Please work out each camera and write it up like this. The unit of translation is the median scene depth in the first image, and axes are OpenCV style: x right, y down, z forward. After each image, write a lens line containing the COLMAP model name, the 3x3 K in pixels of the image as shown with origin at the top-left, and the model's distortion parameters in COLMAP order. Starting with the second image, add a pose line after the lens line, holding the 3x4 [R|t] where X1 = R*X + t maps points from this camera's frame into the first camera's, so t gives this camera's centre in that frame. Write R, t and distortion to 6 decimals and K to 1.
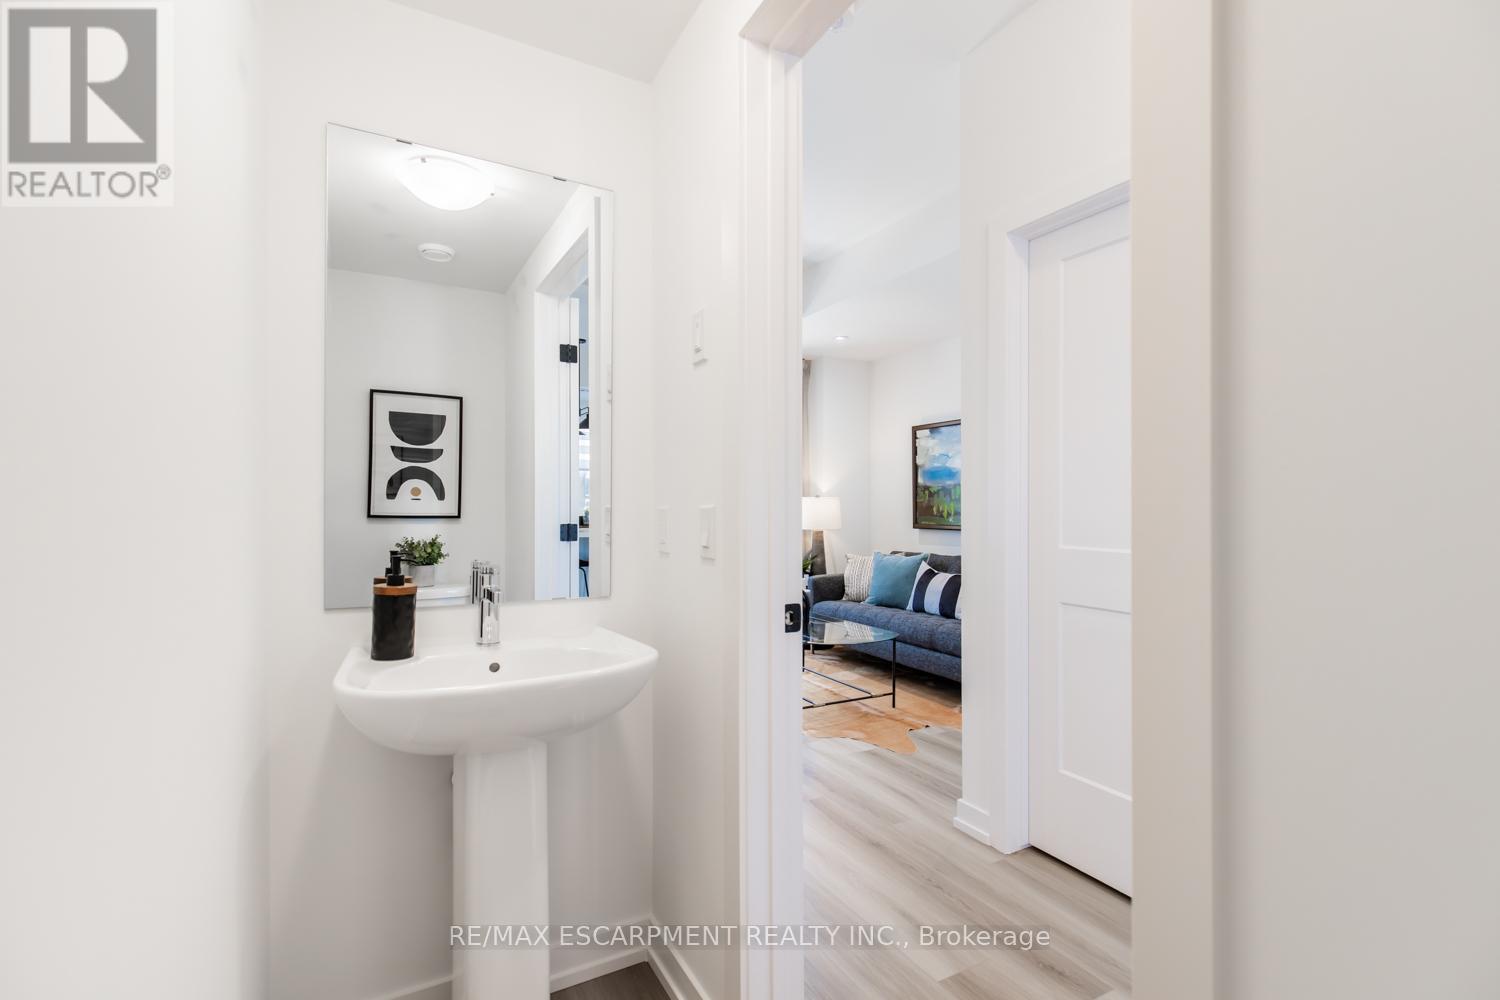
lens RADIAL K [[689.2, 0, 749.0], [0, 689.2, 504.4], [0, 0, 1]] dist [0.004583, -0.000813]
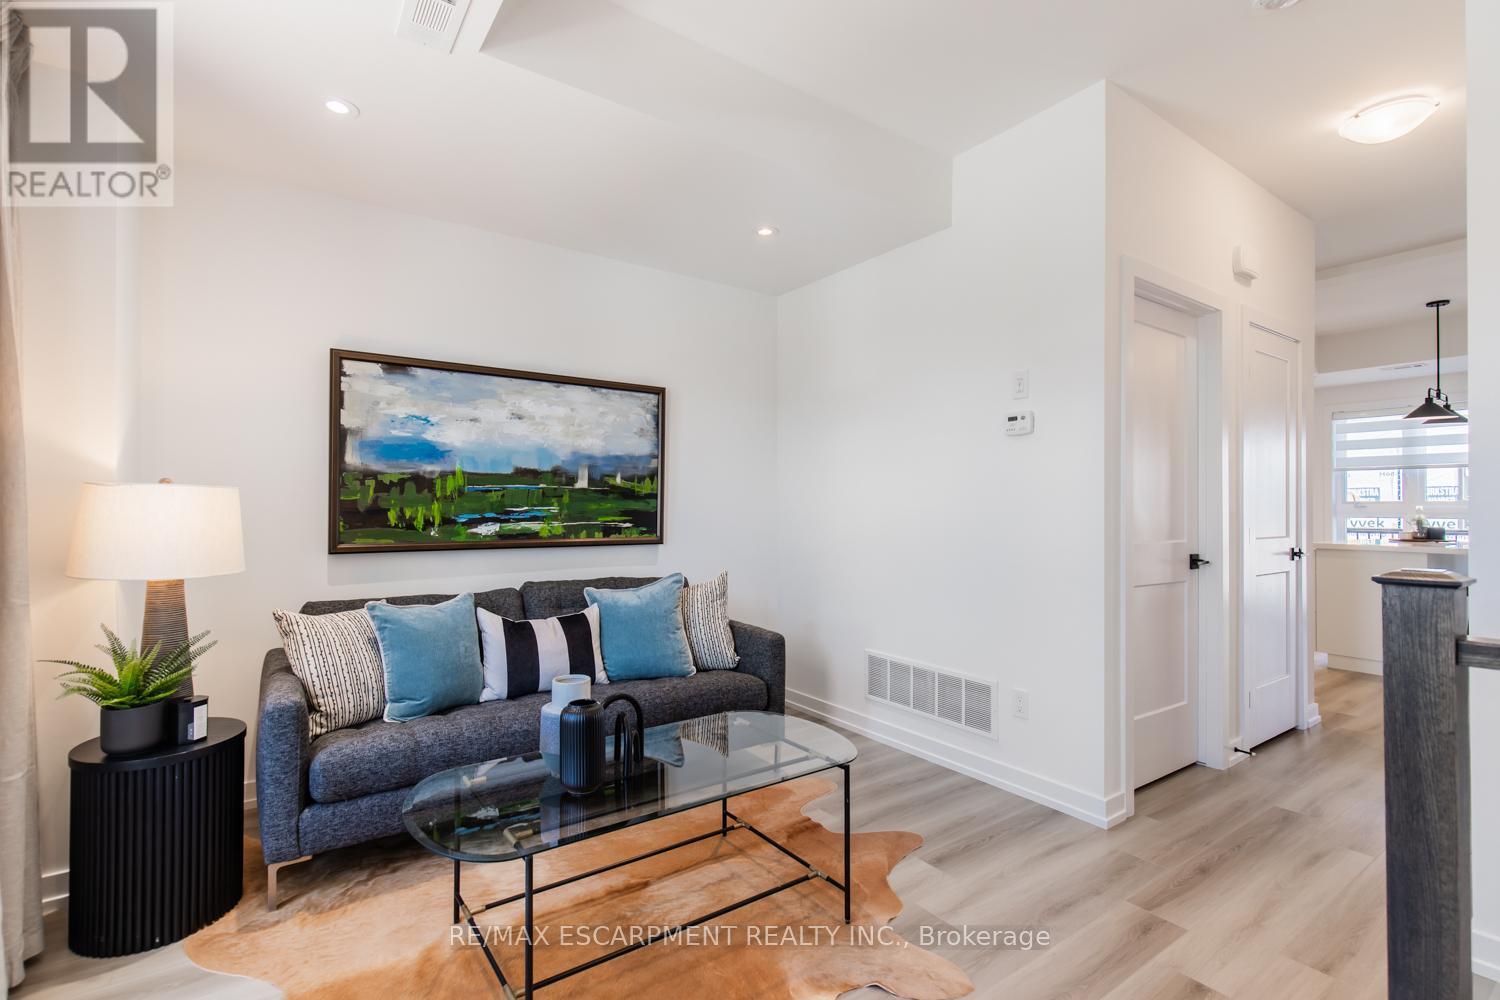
lens RADIAL K [[689.2, 0, 736.4], [0, 689.2, 501.2], [0, 0, 1]] dist [0.004583, -0.000813]
pose [[-0.133405, 0.008502, 0.991025, -0.321057], [-0.015186, 0.999828, -0.010622, -0.001704], [-0.990945, -0.016467, -0.133253, 0.830418]]
